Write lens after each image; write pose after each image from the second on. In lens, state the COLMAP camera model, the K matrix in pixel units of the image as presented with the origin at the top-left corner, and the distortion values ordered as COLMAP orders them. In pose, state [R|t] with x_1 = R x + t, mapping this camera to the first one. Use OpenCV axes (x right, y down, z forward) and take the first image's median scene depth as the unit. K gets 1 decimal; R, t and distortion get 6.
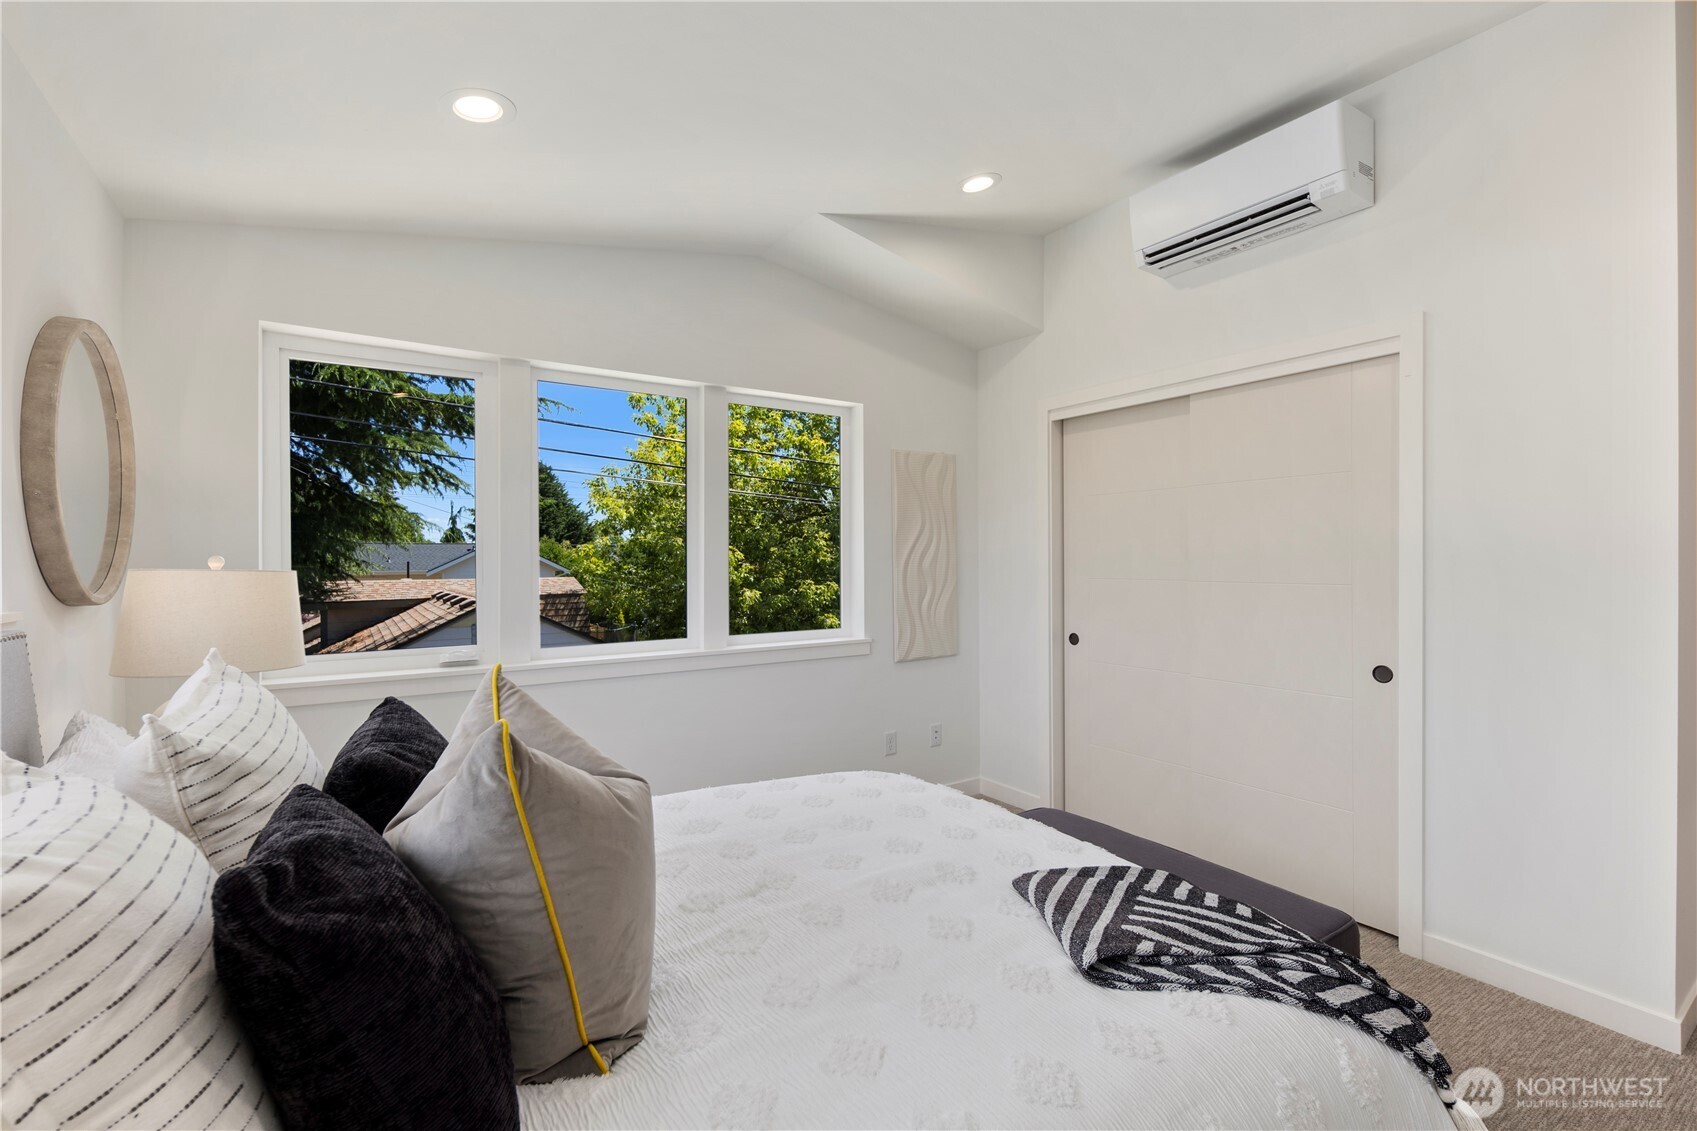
lens RADIAL K [[732.2, 0, 848.5], [0, 732.2, 565.5], [0, 0, 1]] dist [-0.000446, -0.000047]
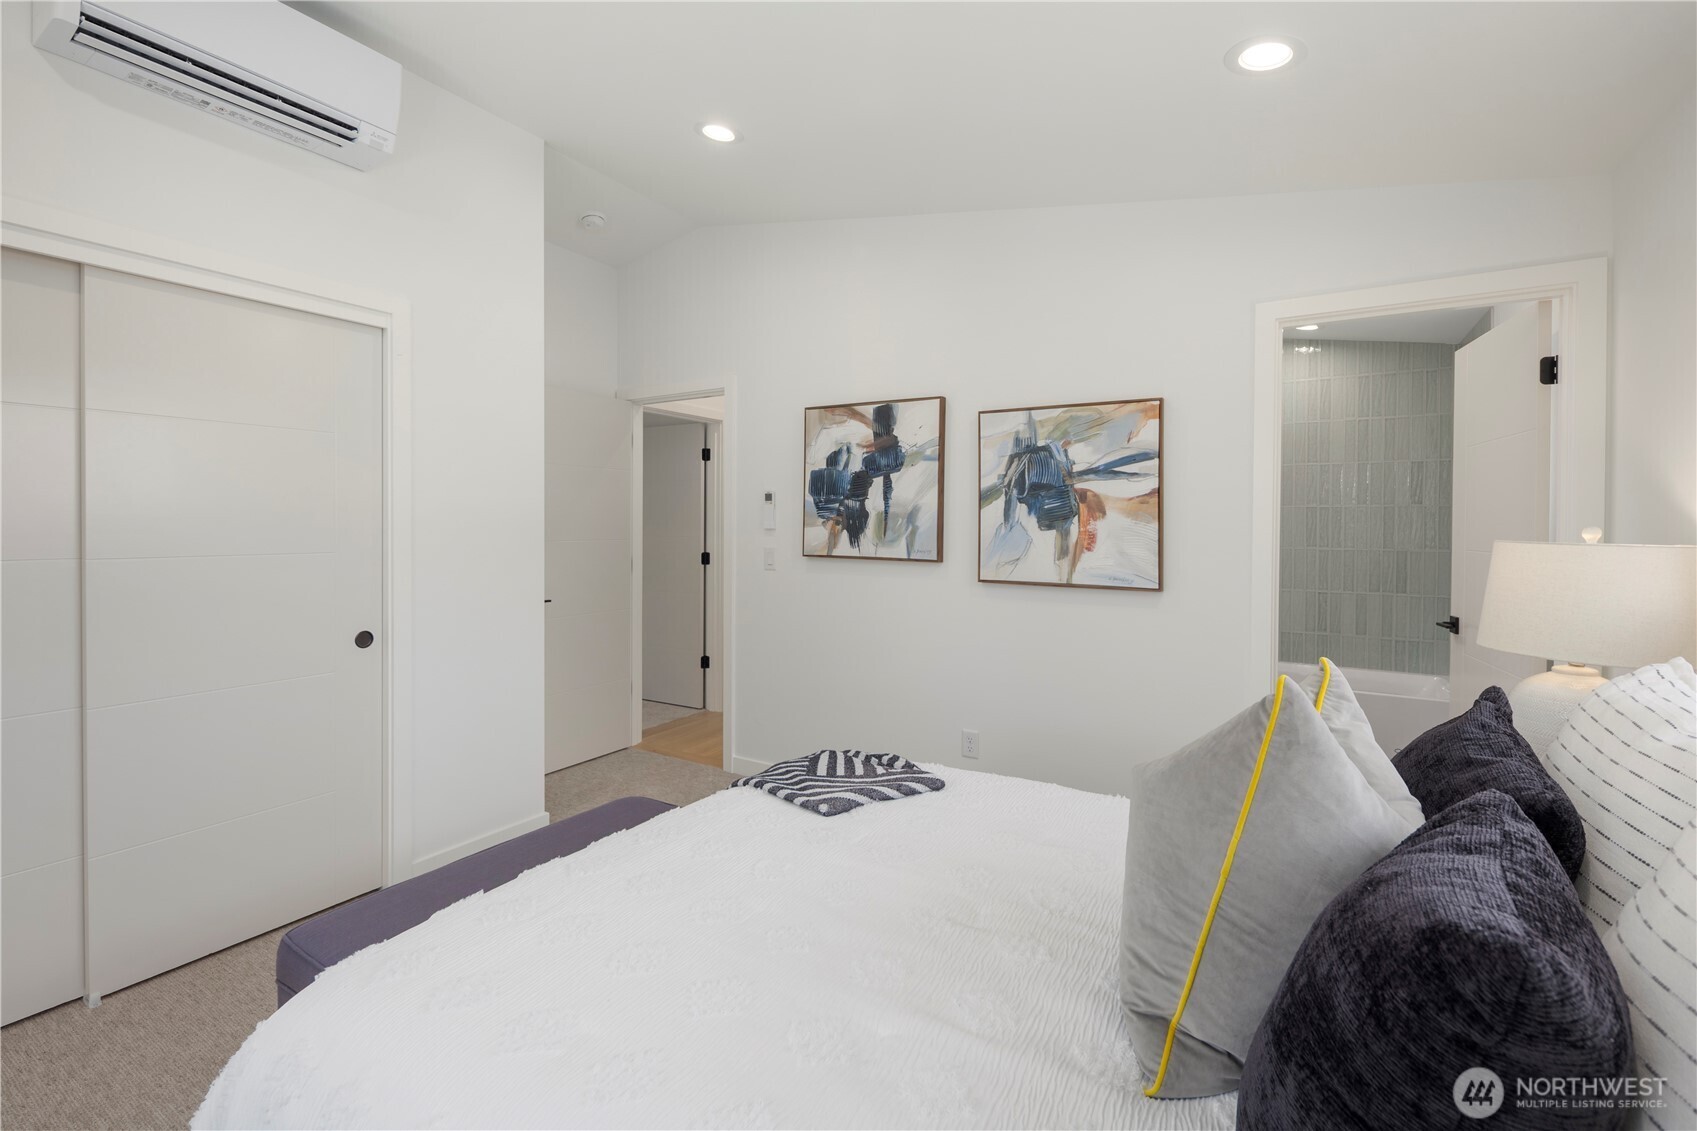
lens RADIAL K [[750.5, 0, 834.2], [0, 750.5, 527.7], [0, 0, 1]] dist [0.000629, -0.000006]
pose [[-0.423299, -0.007385, 0.905960, -0.487450], [0.007620, 0.999902, 0.011711, -0.012874], [-0.905958, 0.011861, -0.423202, 0.862926]]
